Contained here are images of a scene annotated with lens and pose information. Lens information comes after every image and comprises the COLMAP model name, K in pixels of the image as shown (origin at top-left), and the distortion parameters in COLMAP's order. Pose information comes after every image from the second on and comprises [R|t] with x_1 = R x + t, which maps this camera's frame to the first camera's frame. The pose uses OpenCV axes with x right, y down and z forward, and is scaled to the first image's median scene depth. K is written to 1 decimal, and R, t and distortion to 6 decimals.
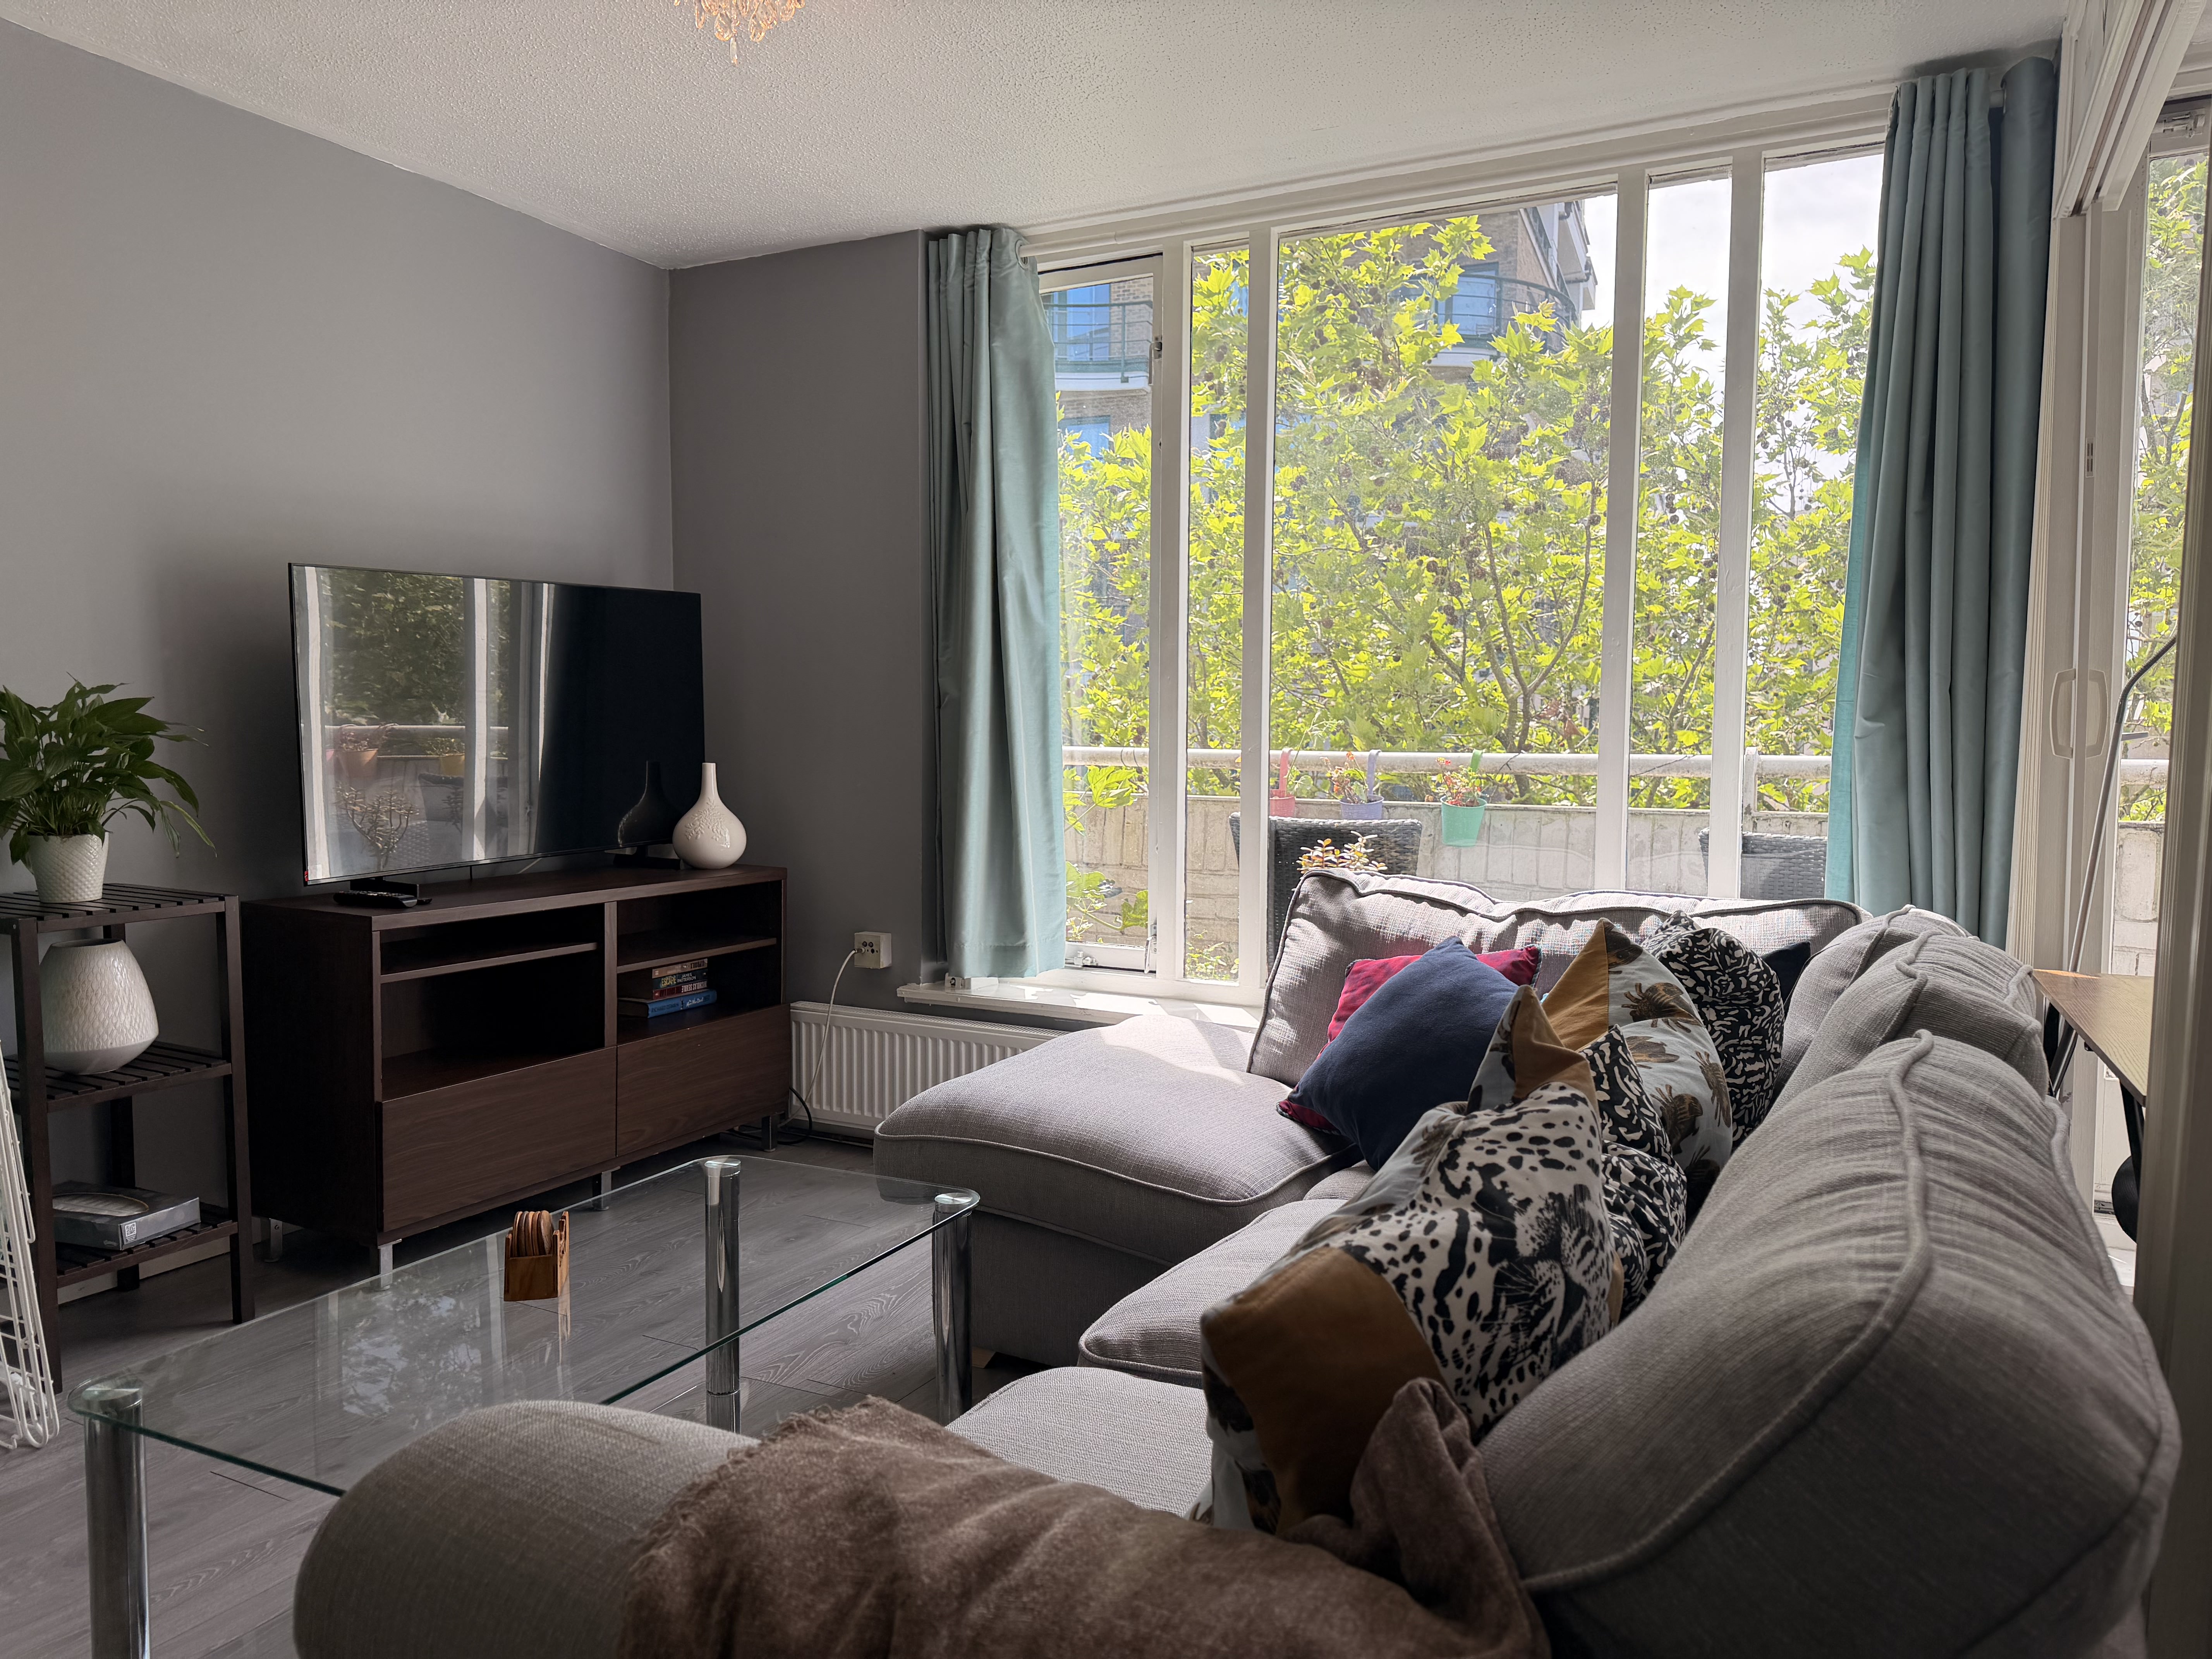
lens RADIAL K [[1535.5, 0, 1110.3], [0, 1535.5, 833.7], [0, 0, 1]] dist [0.125089, -0.197205]
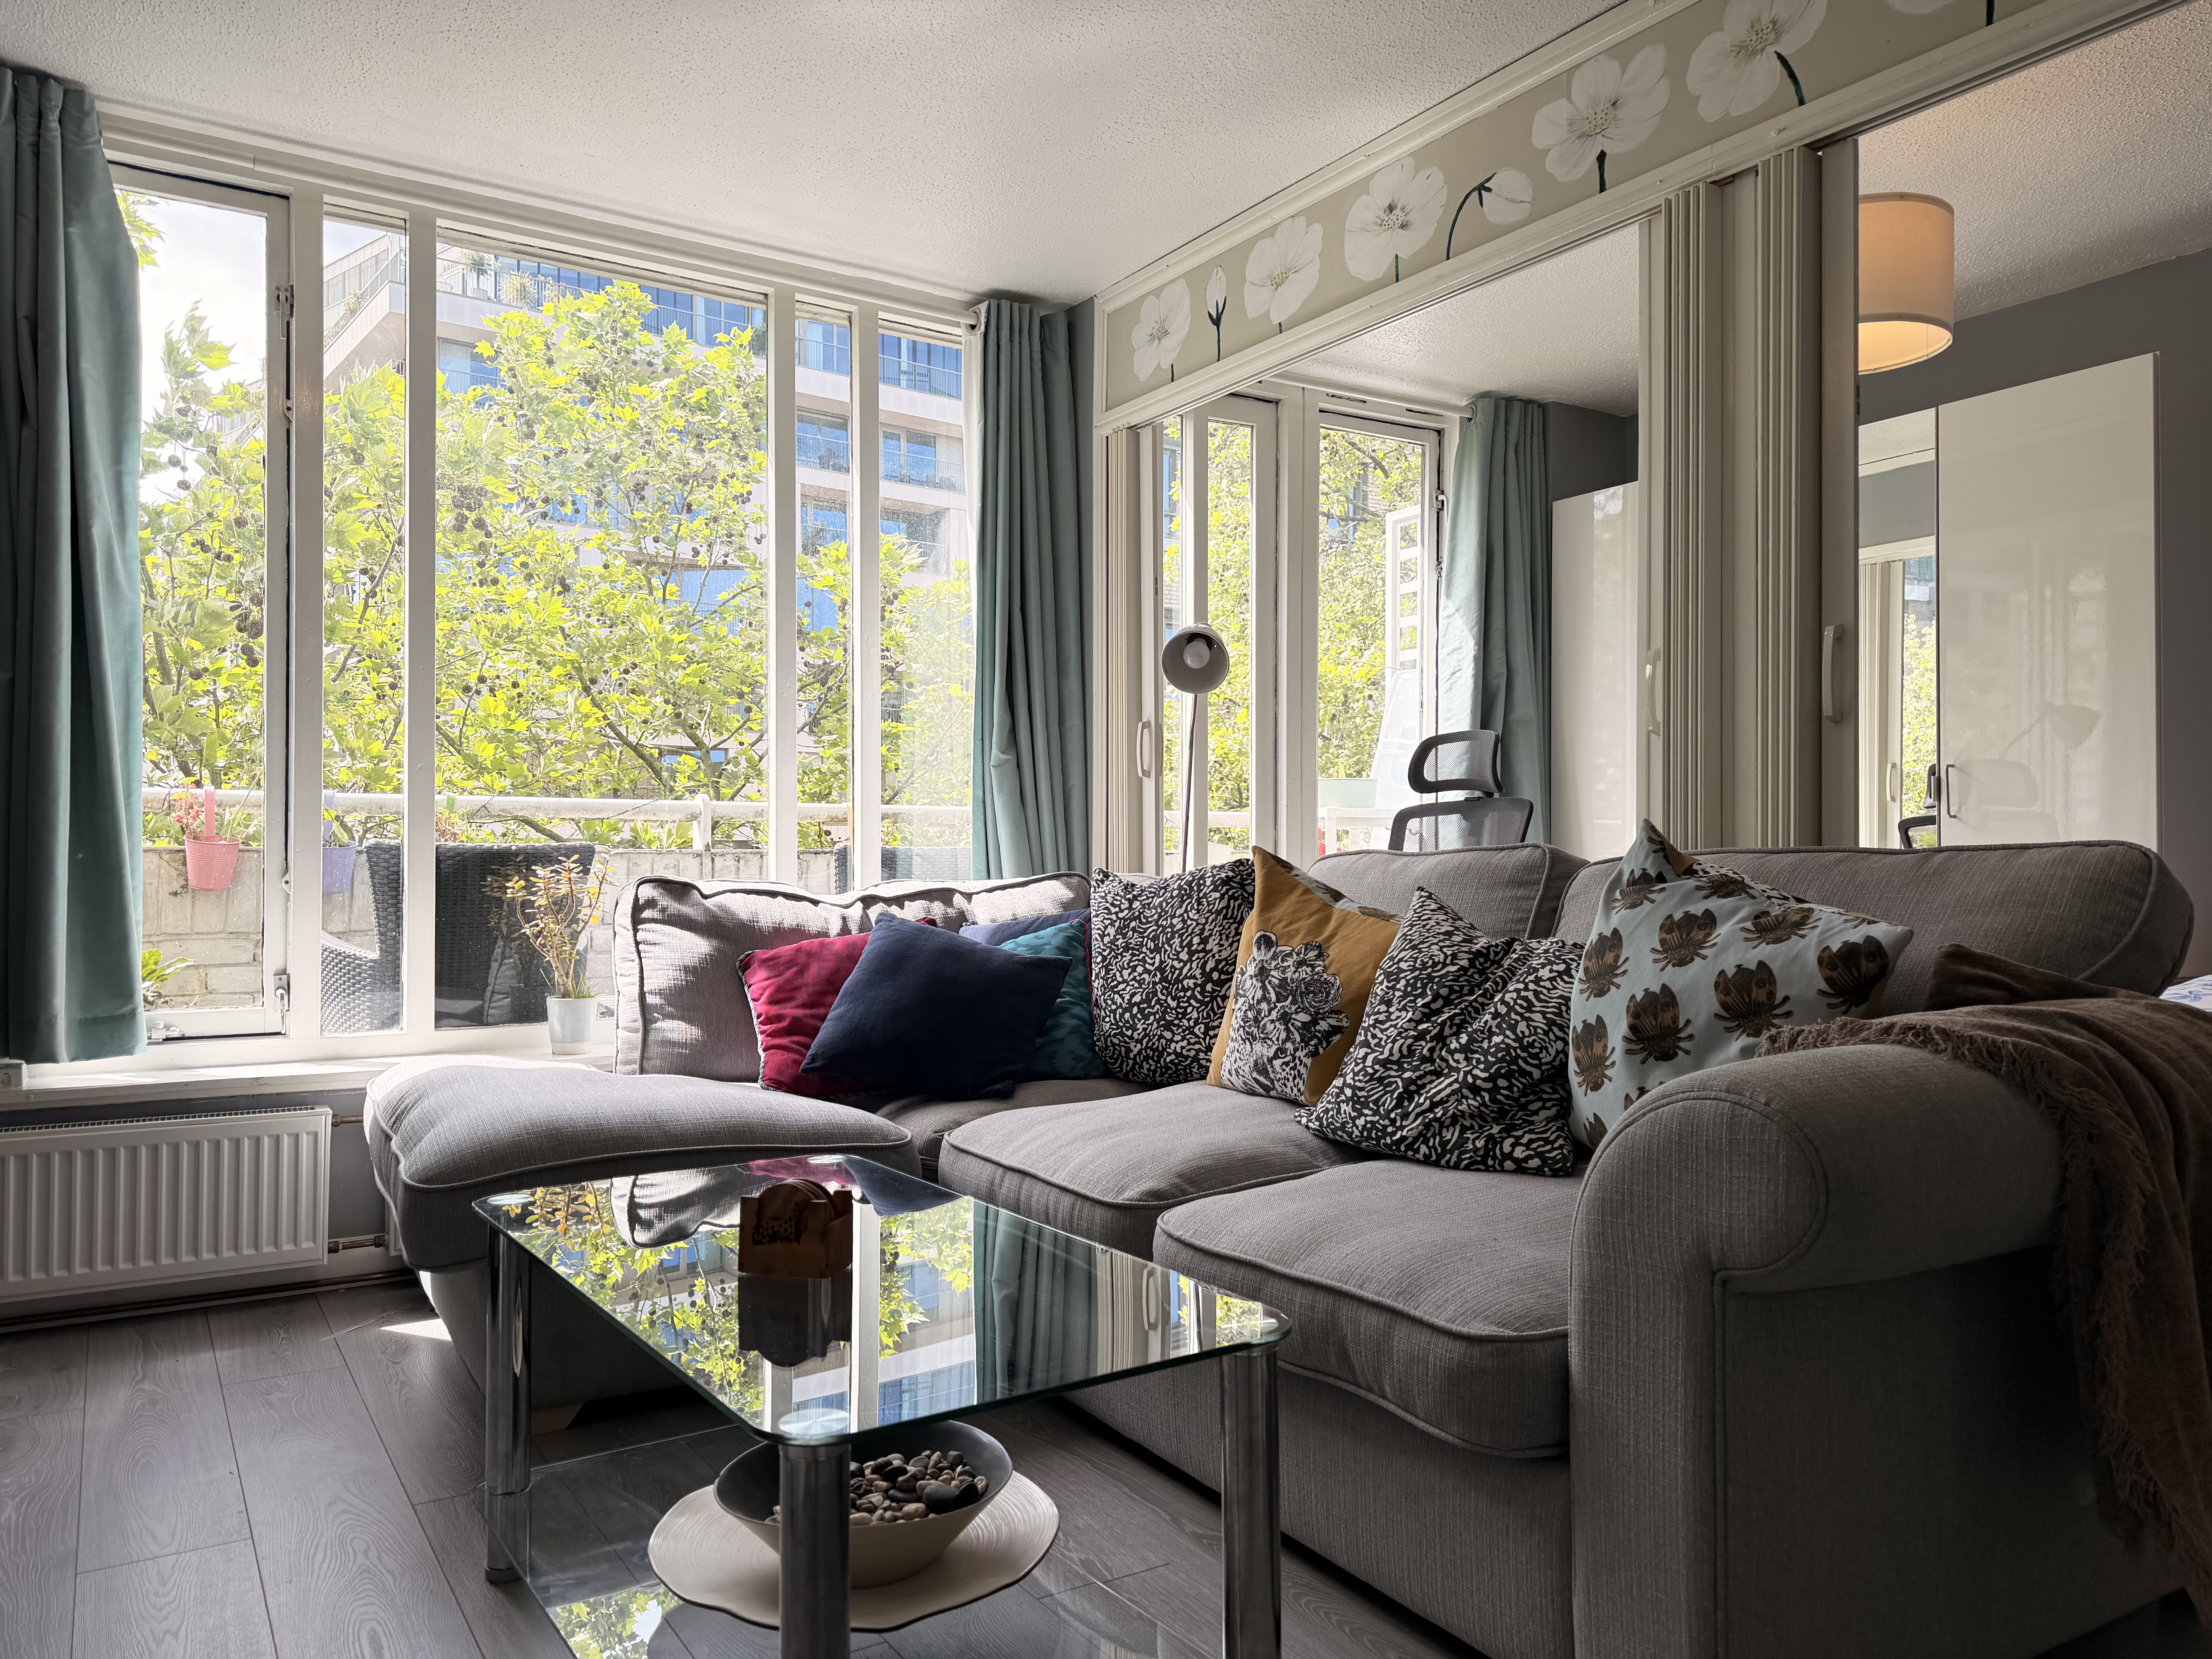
lens RADIAL K [[1538.9, 0, 1106.8], [0, 1538.9, 833.2], [0, 0, 1]] dist [0.086103, -0.106446]
pose [[0.496947, 0.009241, 0.867732, -0.759536], [0.060945, 0.997103, -0.045522, 0.076437], [-0.865638, 0.075505, 0.494944, 0.304107]]
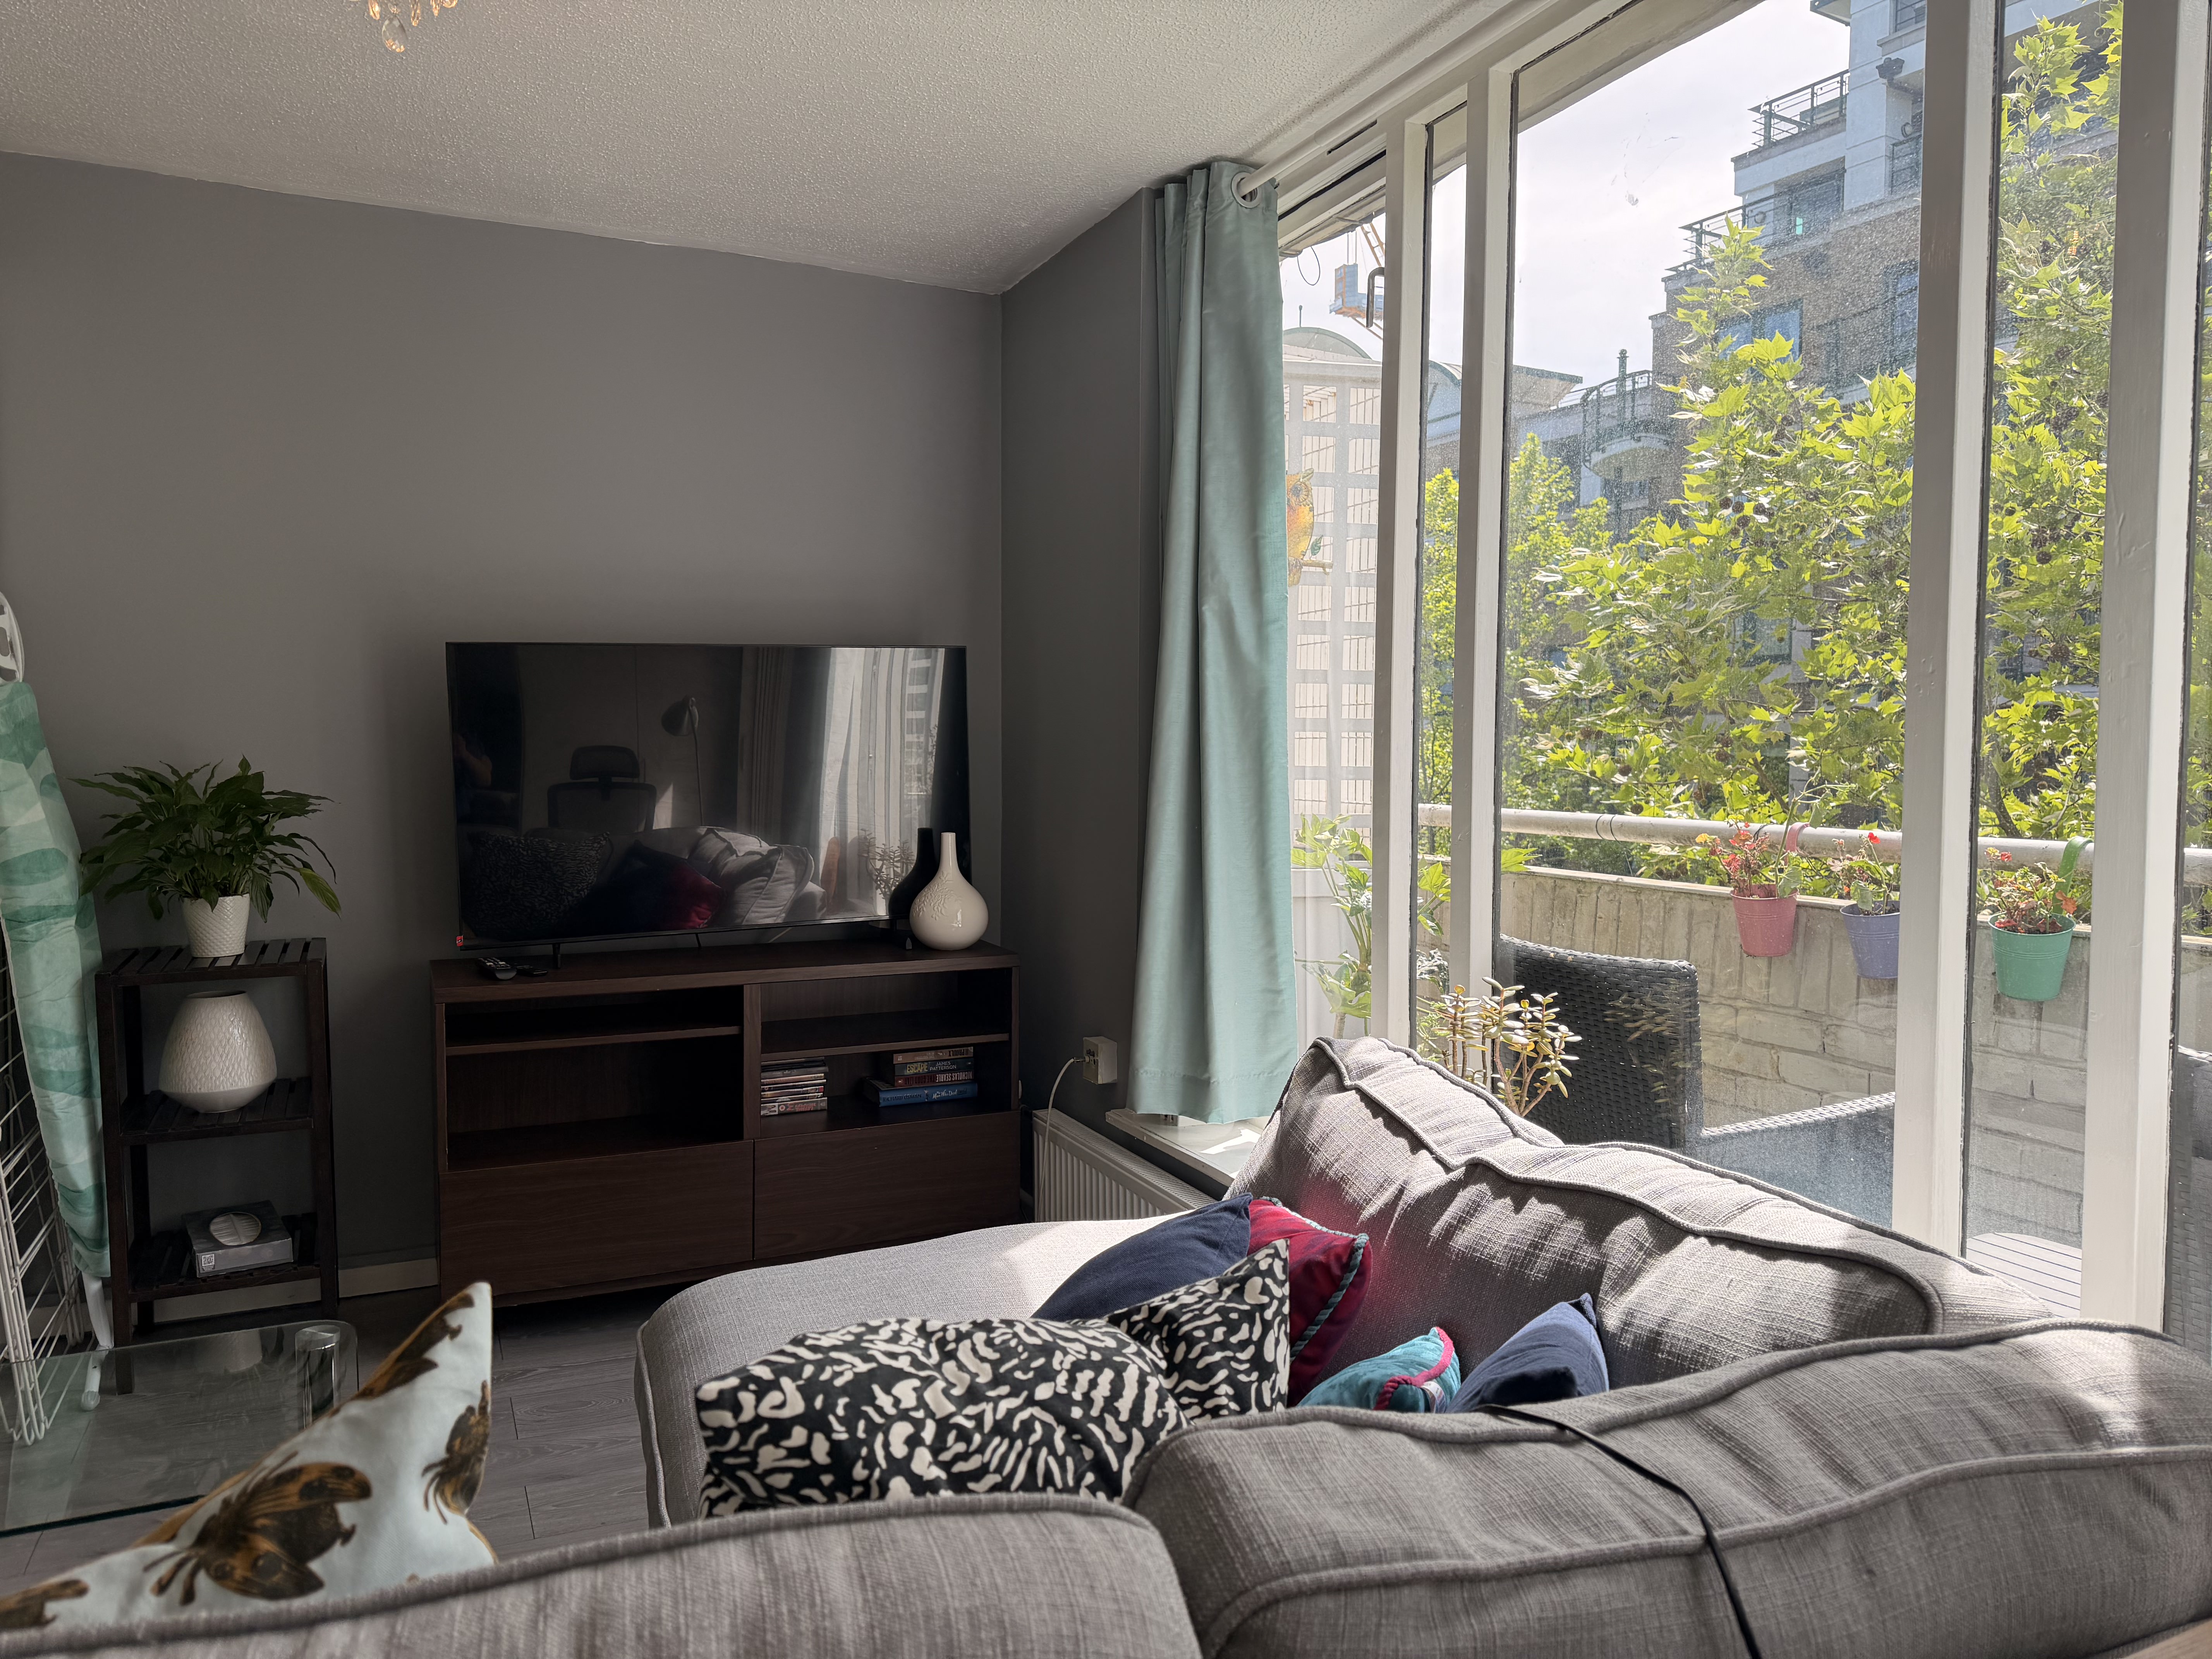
lens RADIAL K [[1538.9, 0, 1106.8], [0, 1538.9, 833.2], [0, 0, 1]] dist [0.086103, -0.106446]
pose [[0.791086, 0.027686, -0.611079, 0.579533], [-0.039643, 0.999196, -0.006050, -0.069383], [0.610420, 0.029011, 0.791547, 0.552163]]
